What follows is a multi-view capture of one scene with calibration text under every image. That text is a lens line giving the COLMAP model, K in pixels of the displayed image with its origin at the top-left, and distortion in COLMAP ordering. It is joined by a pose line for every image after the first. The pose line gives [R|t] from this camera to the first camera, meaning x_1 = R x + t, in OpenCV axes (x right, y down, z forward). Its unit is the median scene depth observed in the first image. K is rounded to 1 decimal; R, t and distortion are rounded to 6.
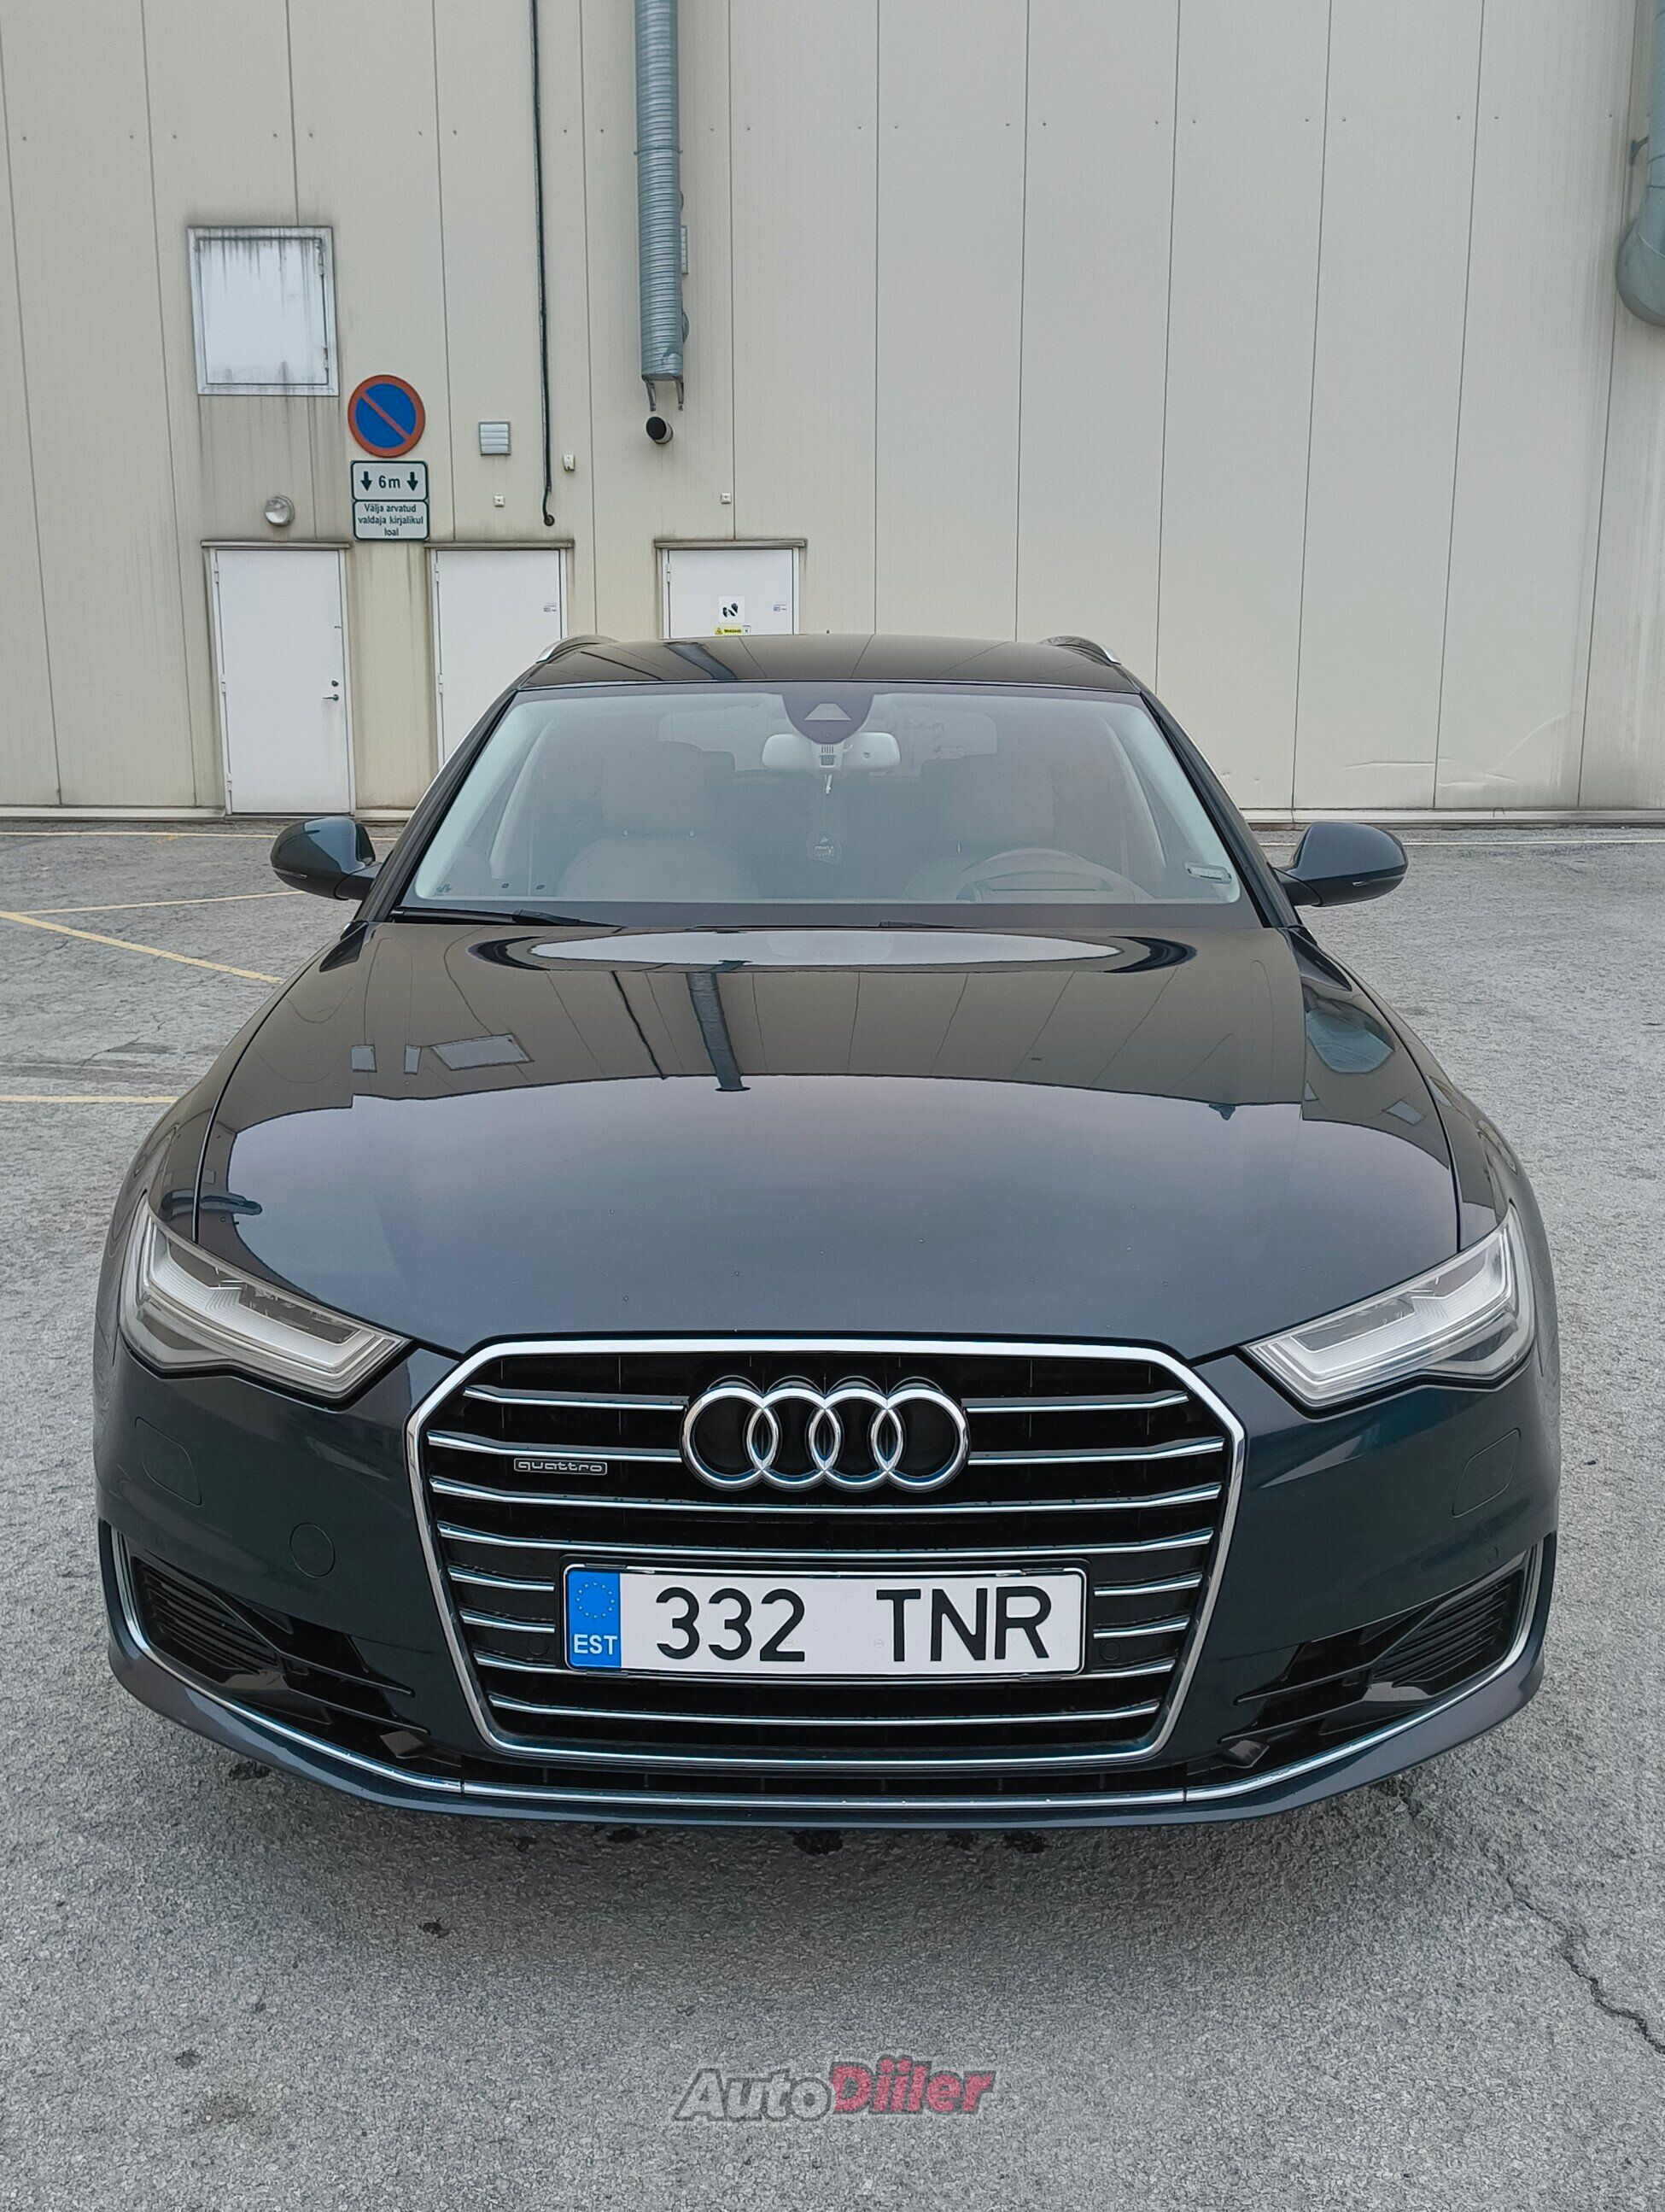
lens RADIAL K [[2133.2, 0, 921.0], [0, 2133.2, 1153.0], [0, 0, 1]] dist [0.026833, 0.000000]
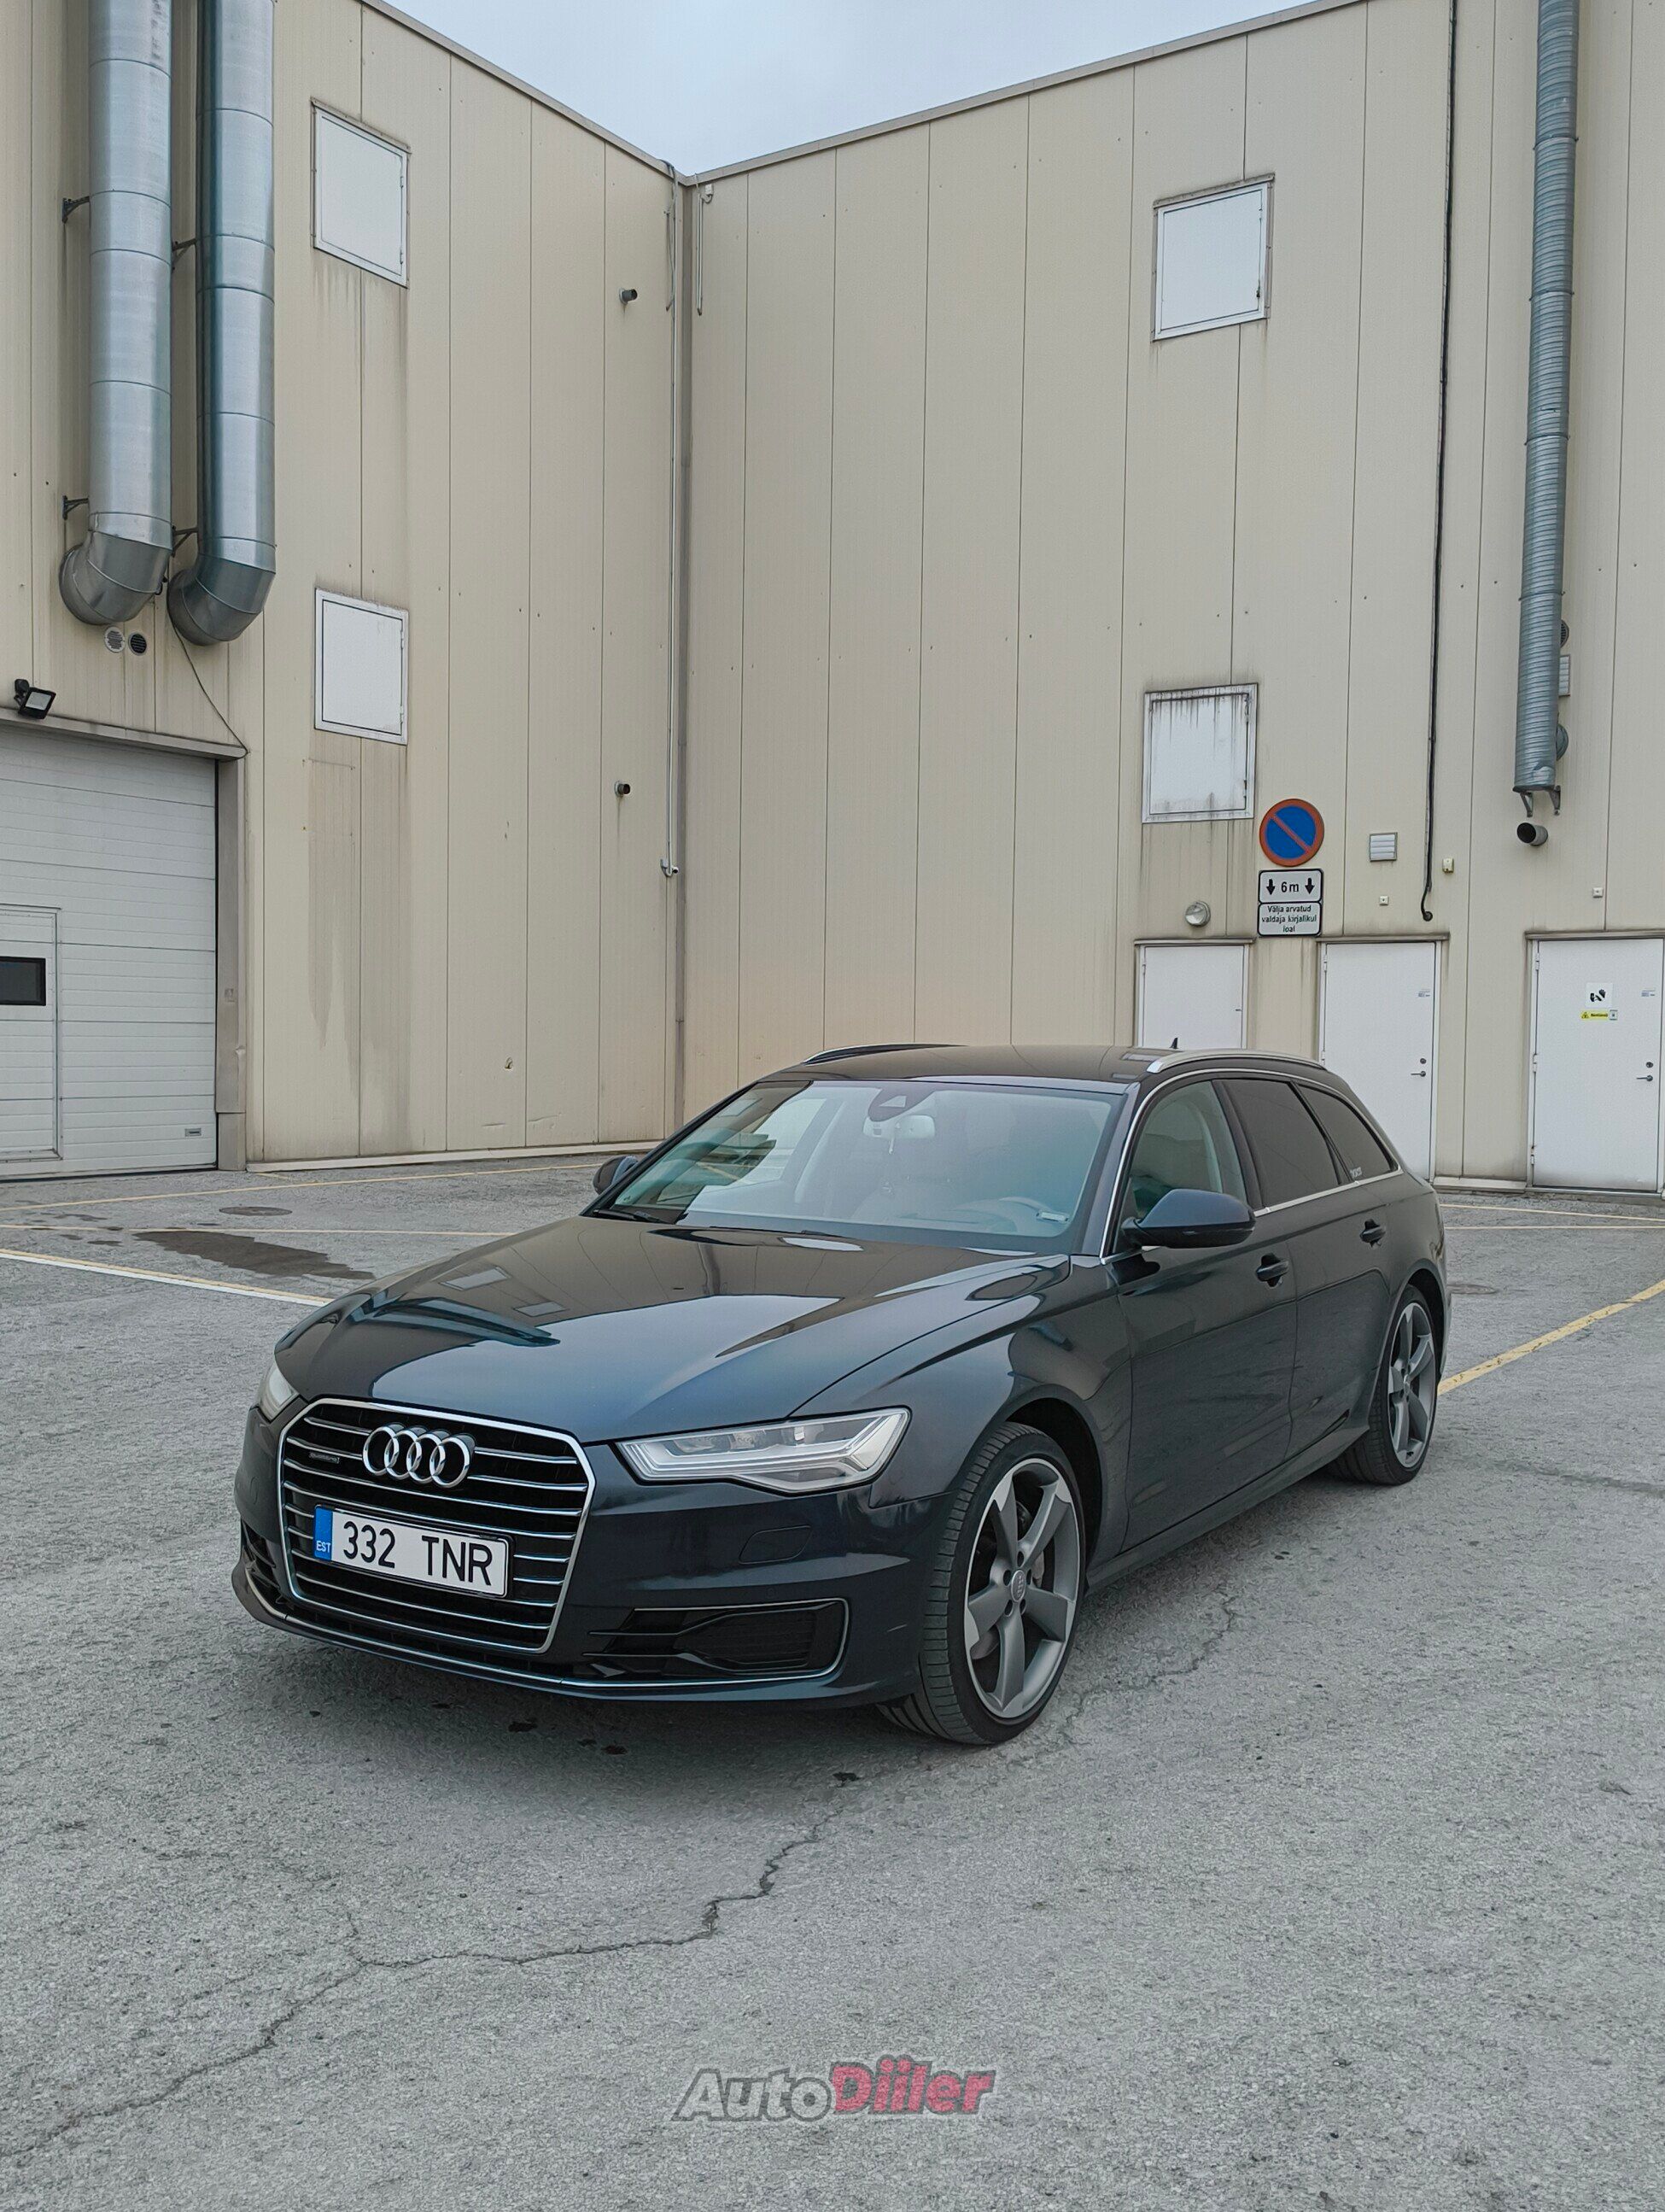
lens RADIAL K [[2133.2, 0, 813.1], [0, 2133.2, 1121.3], [0, 0, 1]] dist [0.026833, 0.000000]
pose [[0.845133, 0.032764, -0.533550, 0.155854], [-0.128839, 0.981180, -0.143828, 0.007427], [0.518797, 0.190296, 0.833449, -0.064320]]
